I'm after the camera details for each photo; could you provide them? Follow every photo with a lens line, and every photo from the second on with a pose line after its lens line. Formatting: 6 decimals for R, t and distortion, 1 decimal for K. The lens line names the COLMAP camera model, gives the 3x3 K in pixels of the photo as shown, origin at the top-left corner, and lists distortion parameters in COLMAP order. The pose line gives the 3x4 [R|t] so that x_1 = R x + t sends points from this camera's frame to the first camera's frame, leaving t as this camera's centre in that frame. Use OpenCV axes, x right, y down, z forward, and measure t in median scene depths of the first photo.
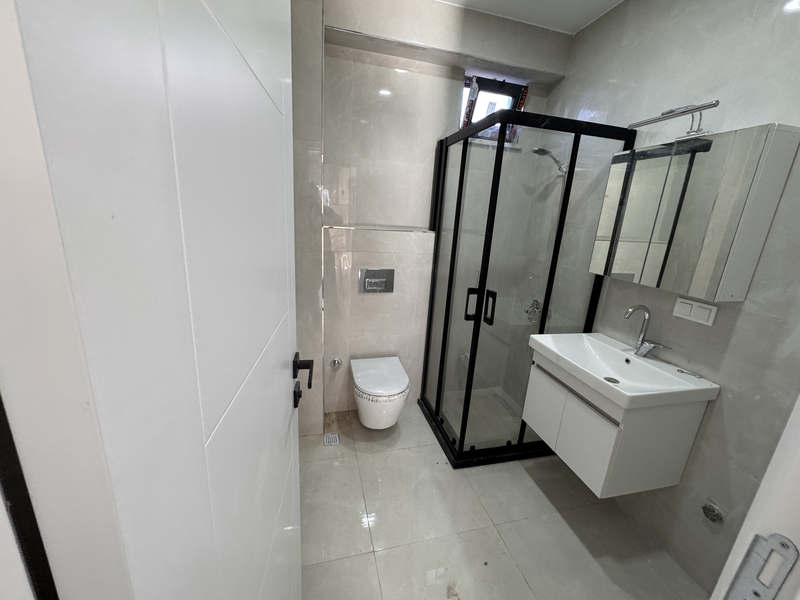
lens RADIAL K [[320.8, 0, 398.6], [0, 320.8, 299.1], [0, 0, 1]] dist [-0.003654, 0.000280]
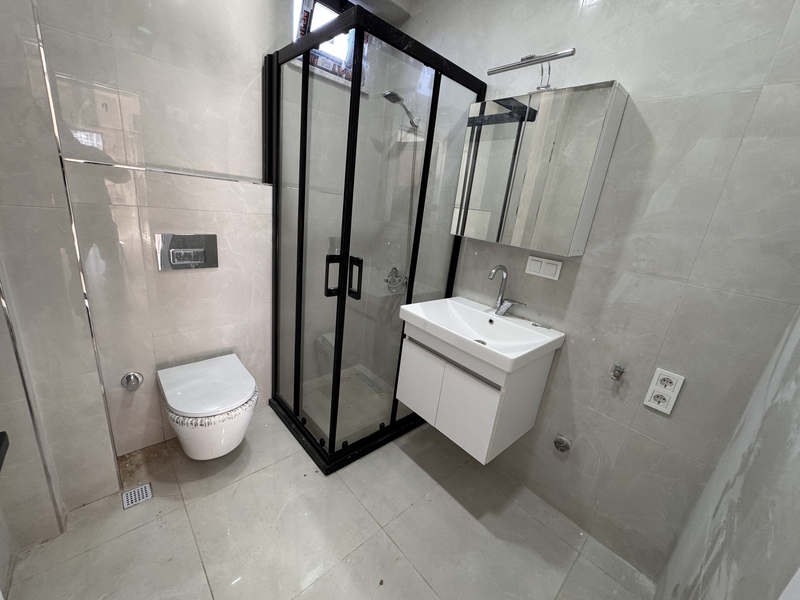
lens RADIAL K [[320.8, 0, 400.2], [0, 320.8, 299.0], [0, 0, 1]] dist [-0.003654, 0.000280]
pose [[0.878023, -0.099111, 0.468245, -0.002659], [0.061978, 0.993632, 0.094101, 0.008535], [-0.474589, -0.053602, 0.878574, 0.207270]]
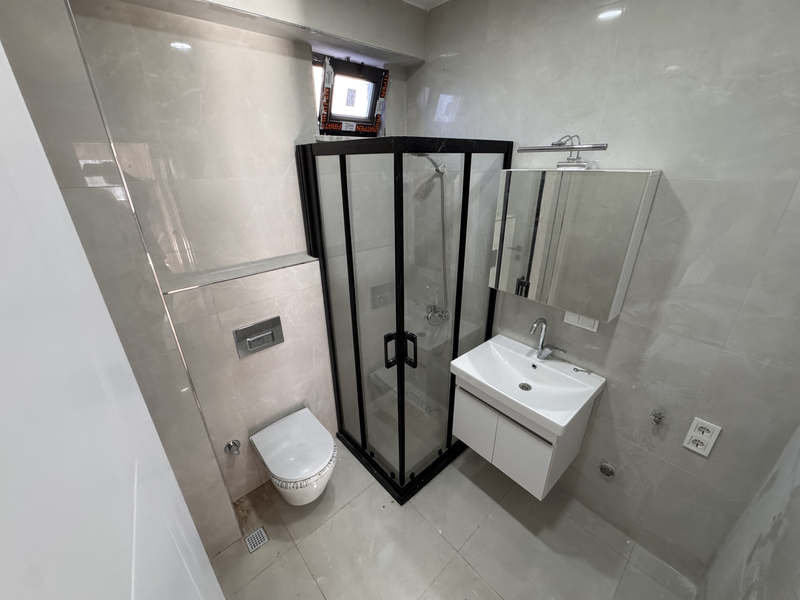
lens RADIAL K [[320.8, 0, 399.8], [0, 320.8, 299.2], [0, 0, 1]] dist [-0.003654, 0.000280]
pose [[0.883925, -0.248094, 0.396392, -0.064472], [0.183282, 0.963643, 0.194420, -0.274193], [-0.430215, -0.099201, 0.897259, 0.188139]]
